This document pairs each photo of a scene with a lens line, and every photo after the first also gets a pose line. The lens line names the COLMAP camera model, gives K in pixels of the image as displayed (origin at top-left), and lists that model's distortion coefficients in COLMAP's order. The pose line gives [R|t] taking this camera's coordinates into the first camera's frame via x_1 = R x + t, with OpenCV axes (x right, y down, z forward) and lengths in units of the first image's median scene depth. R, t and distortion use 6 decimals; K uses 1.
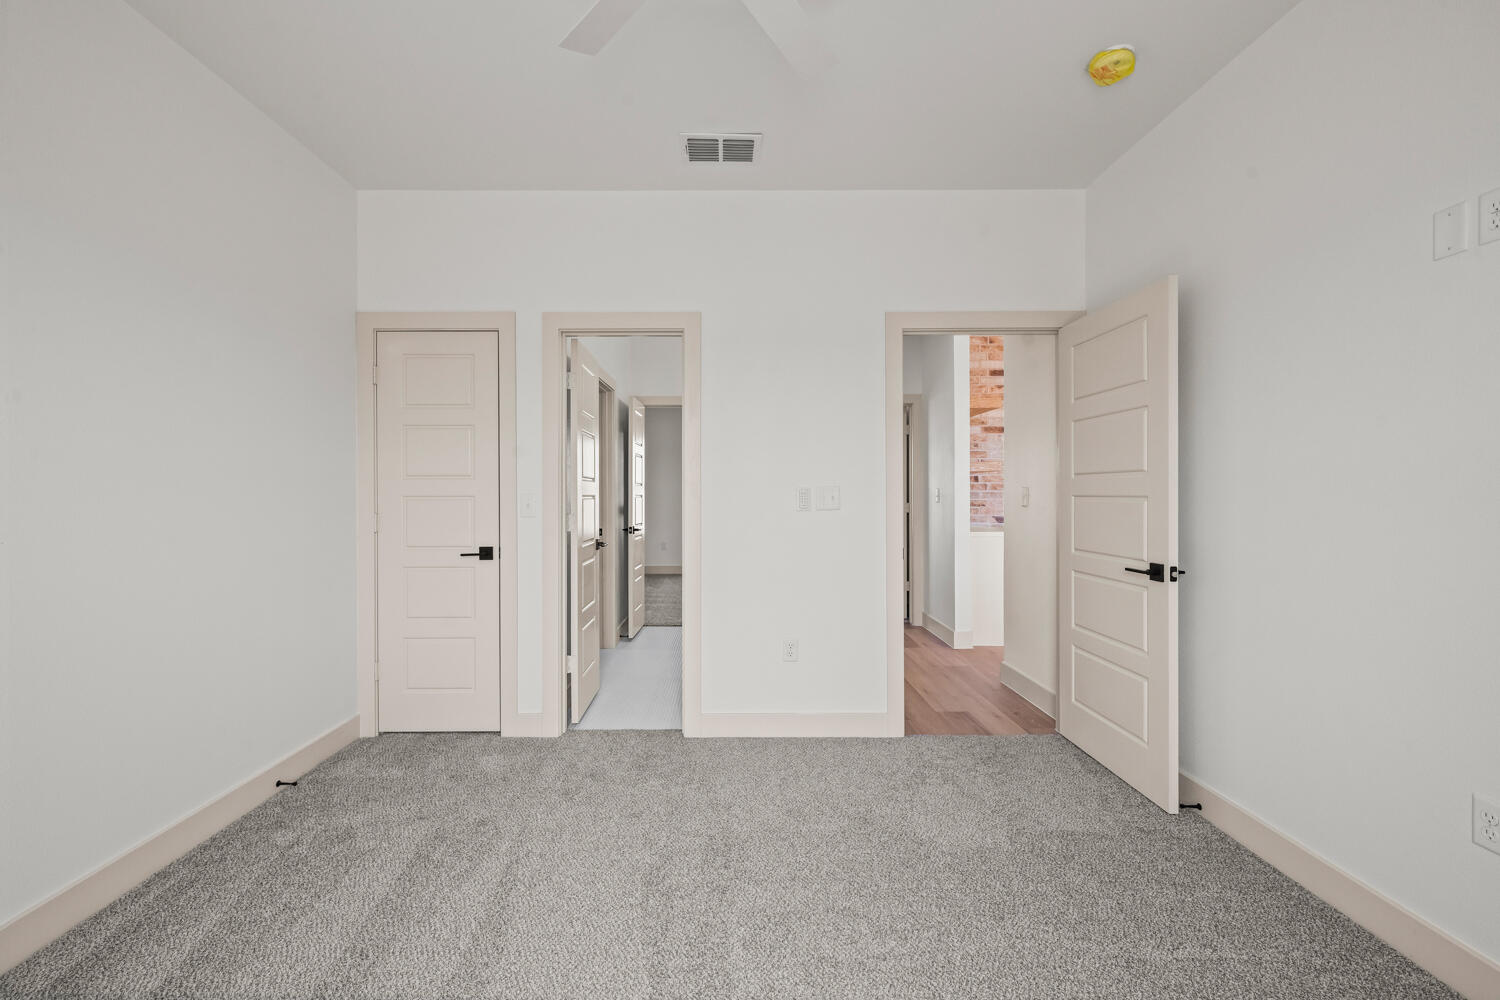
lens RADIAL K [[642.1, 0, 724.6], [0, 642.1, 488.2], [0, 0, 1]] dist [-0.000753, -0.000057]
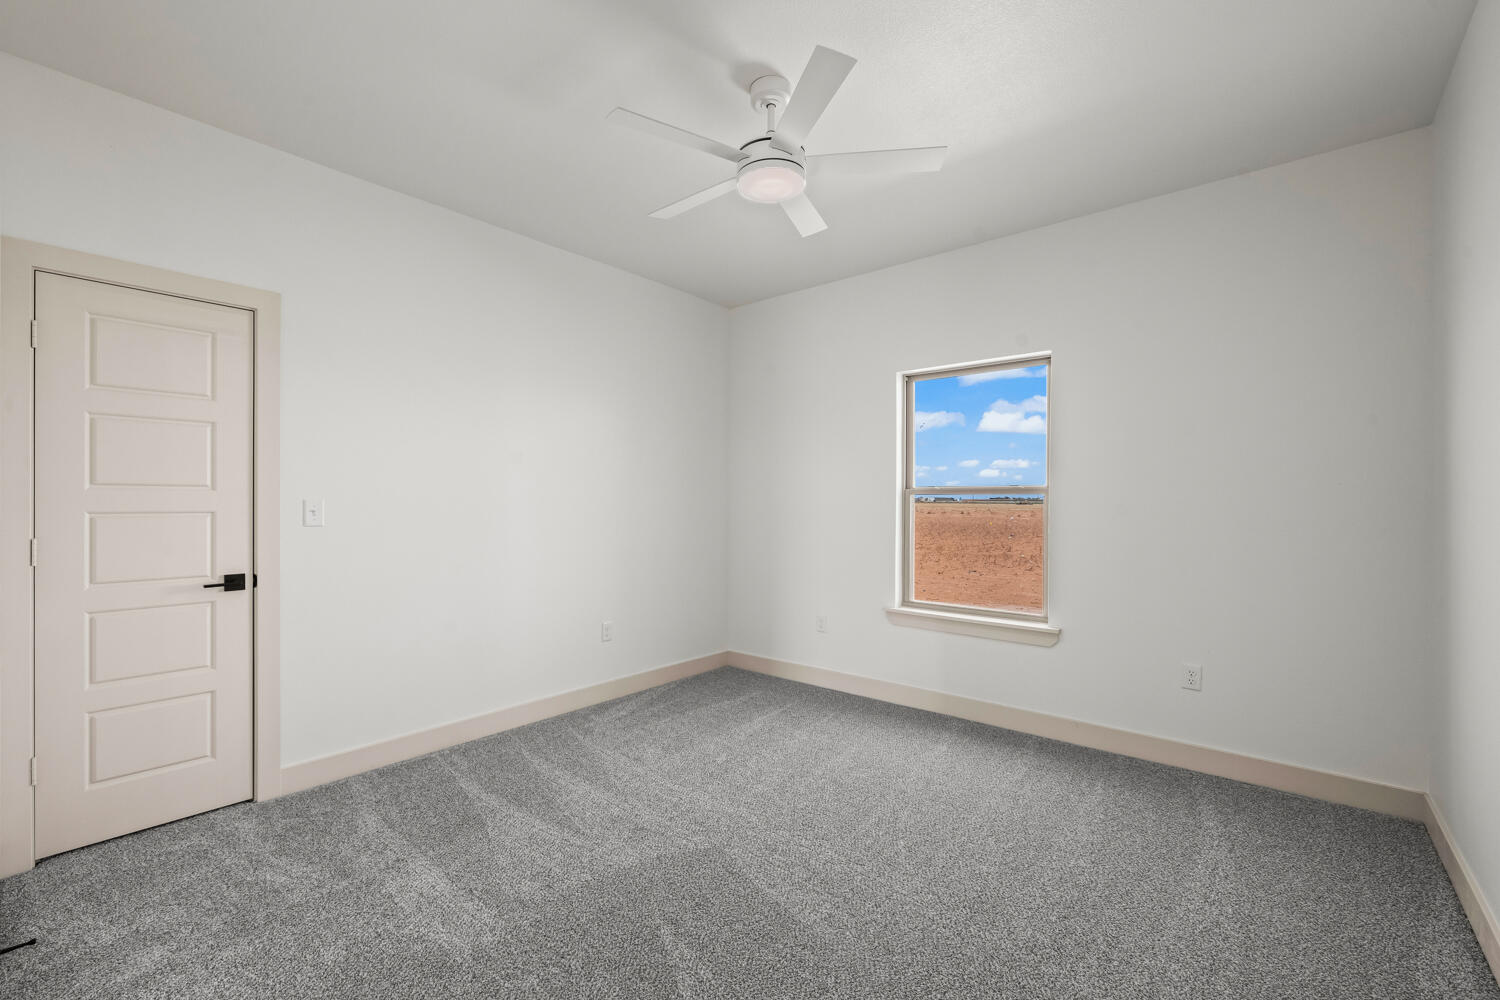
lens RADIAL K [[648.6, 0, 715.9], [0, 648.6, 497.6], [0, 0, 1]] dist [-0.000447, 0.000019]
pose [[0.661146, 0.005017, 0.750240, -0.584635], [-0.001735, 0.999985, -0.005158, -0.002456], [-0.750255, 0.002108, 0.661145, 0.006532]]
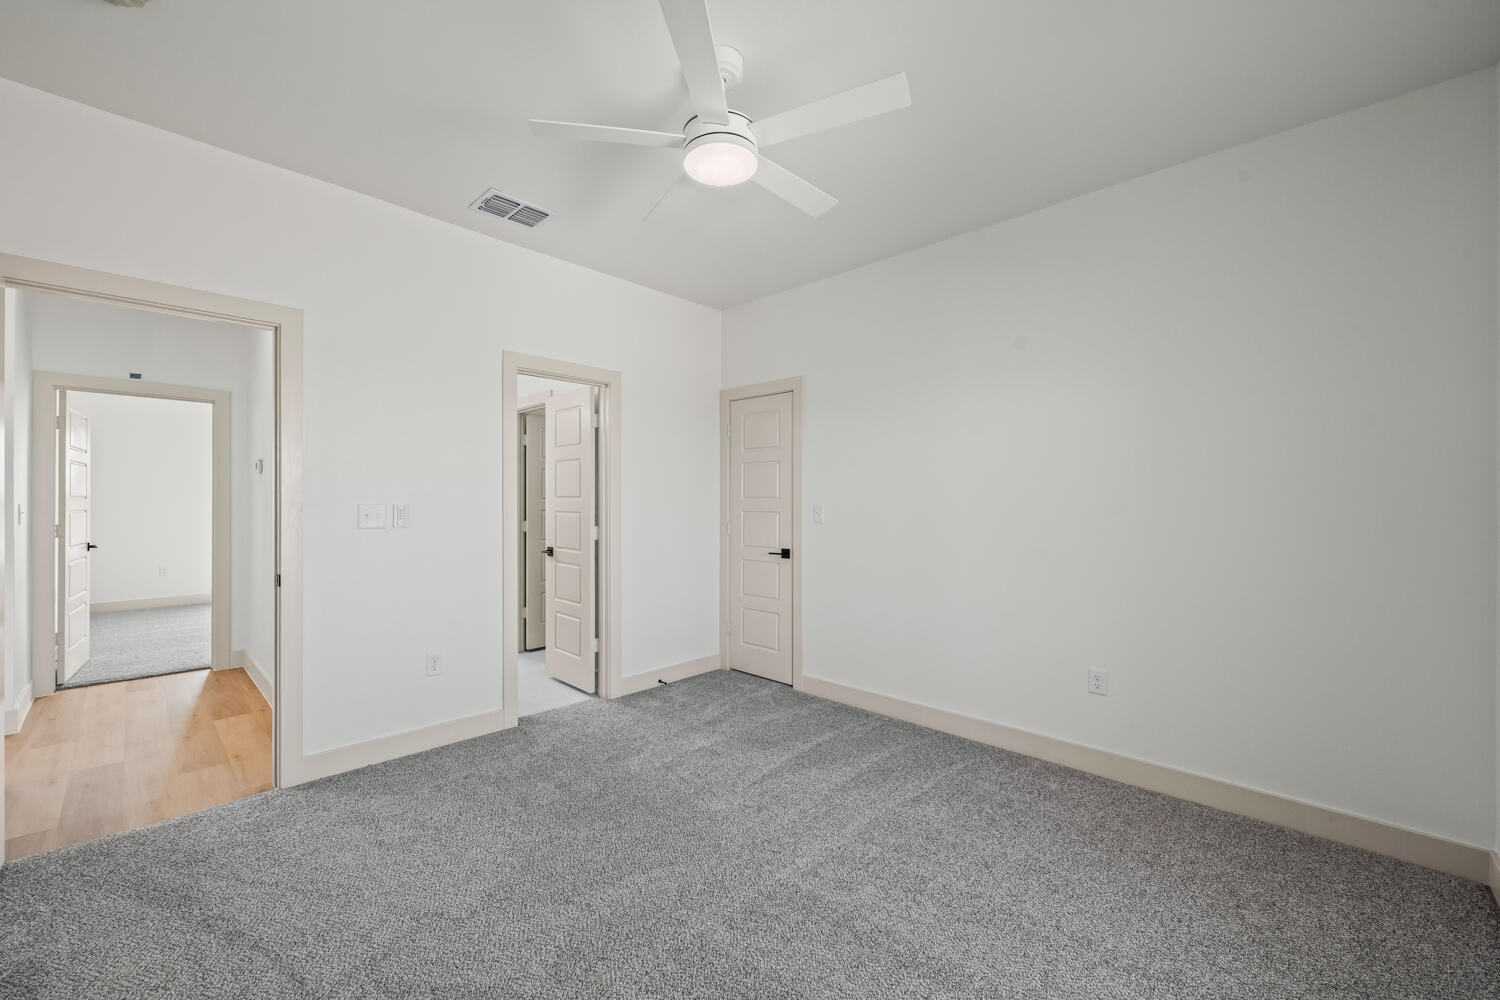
lens RADIAL K [[598.4, 0, 749.5], [0, 598.4, 495.1], [0, 0, 1]] dist [0.000063, -0.000030]
pose [[0.725037, -0.004204, -0.688698, 0.458455], [-0.003897, 0.999940, -0.010207, -0.010594], [0.688699, 0.010084, 0.724977, 0.014122]]
